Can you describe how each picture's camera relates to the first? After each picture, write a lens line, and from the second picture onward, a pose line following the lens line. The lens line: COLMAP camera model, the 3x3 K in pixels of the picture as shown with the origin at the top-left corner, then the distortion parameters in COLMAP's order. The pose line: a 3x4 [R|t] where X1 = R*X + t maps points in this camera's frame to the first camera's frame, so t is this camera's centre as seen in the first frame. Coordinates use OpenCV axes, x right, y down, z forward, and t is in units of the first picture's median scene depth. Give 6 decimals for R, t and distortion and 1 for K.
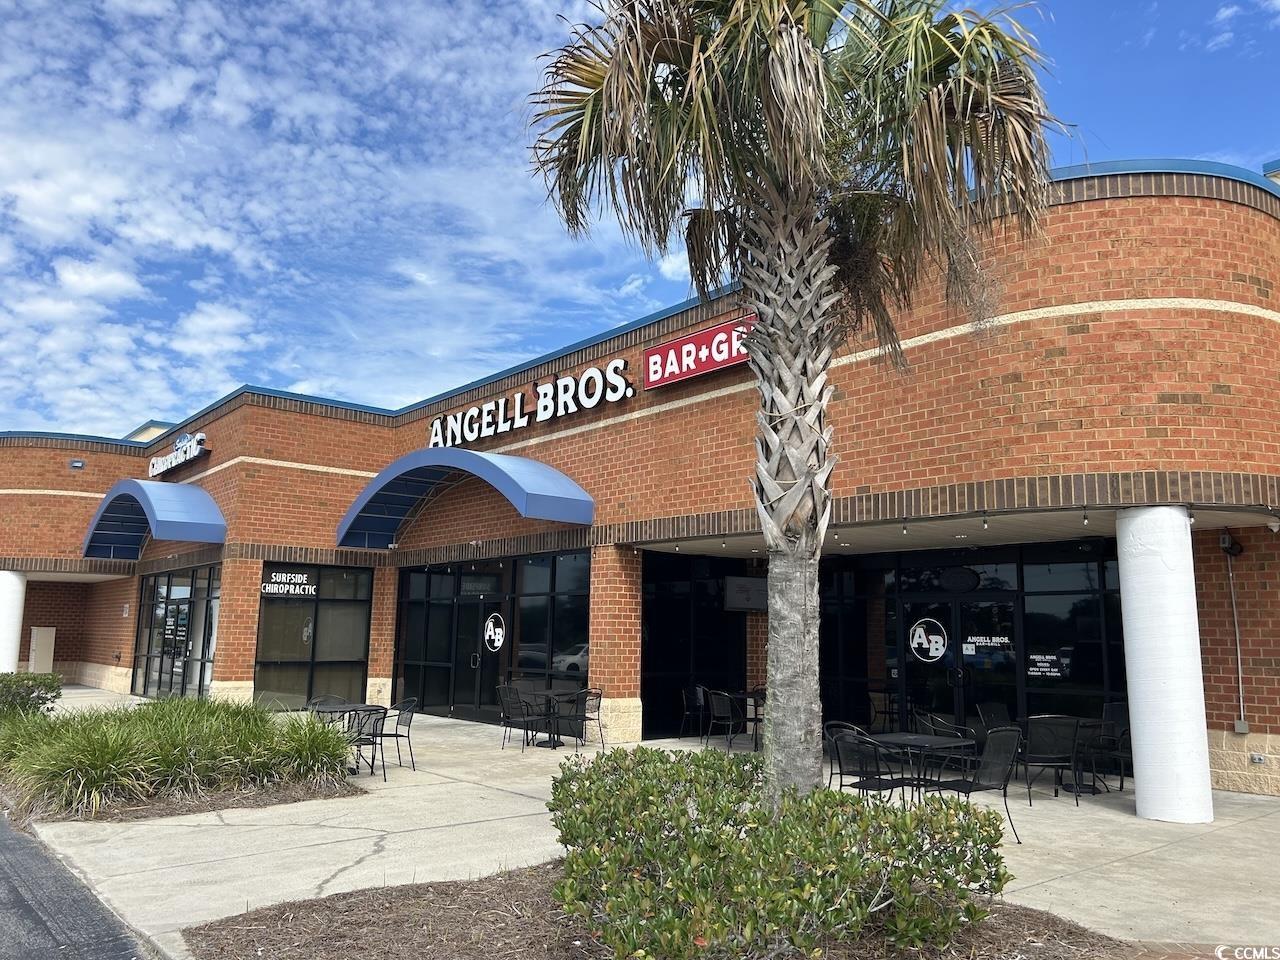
lens RADIAL K [[980.0, 0, 624.0], [0, 980.0, 492.6], [0, 0, 1]] dist [0.096219, -0.116714]
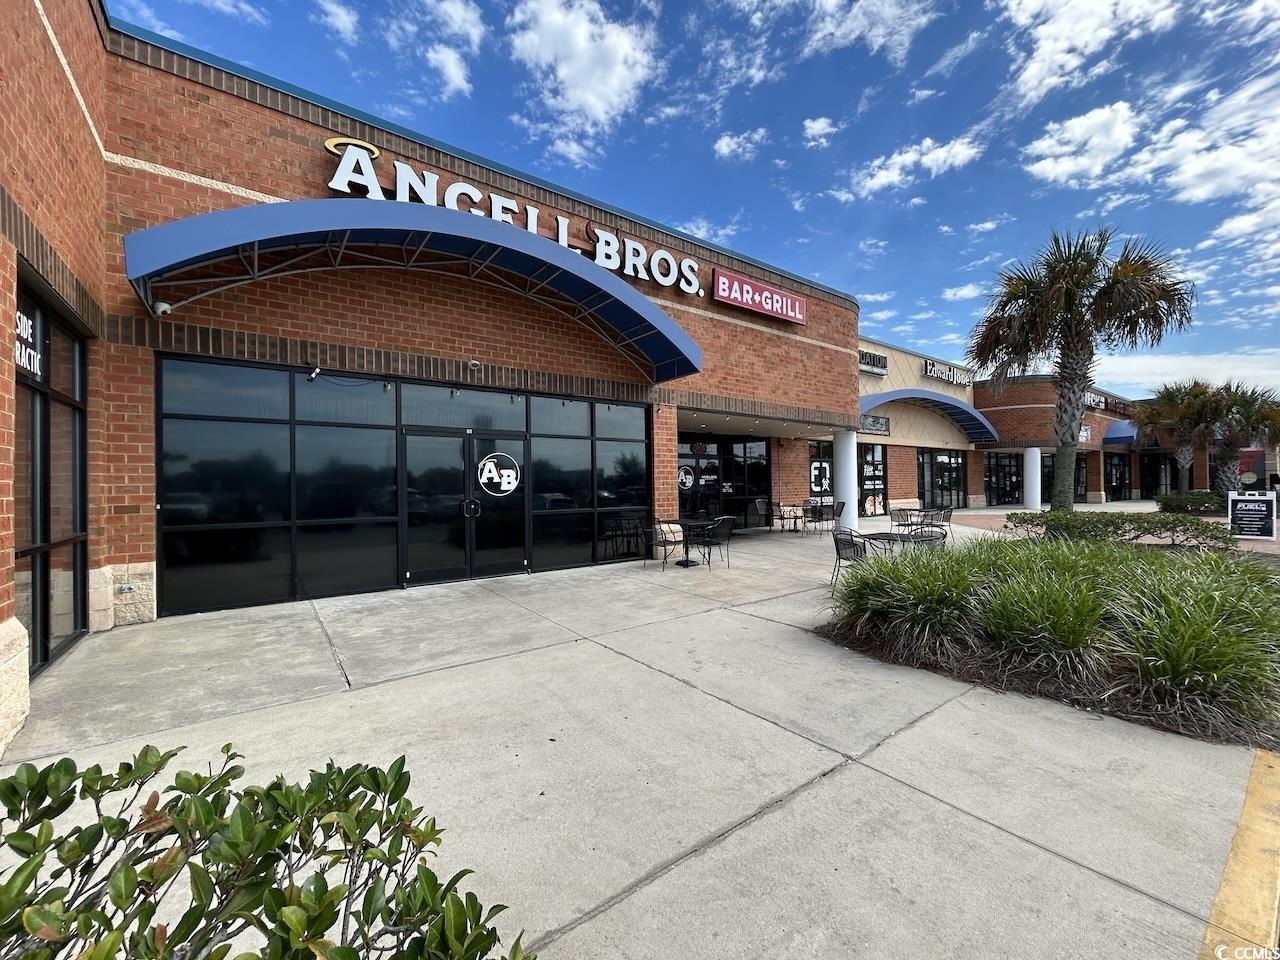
lens RADIAL K [[515.9, 0, 627.2], [0, 515.9, 478.2], [0, 0, 1]] dist [-0.000838, -0.000120]
pose [[0.044205, -0.006521, 0.999001, -0.646712], [-0.136942, 0.990500, 0.012525, 0.139021], [-0.989592, -0.137359, 0.042893, 0.971040]]
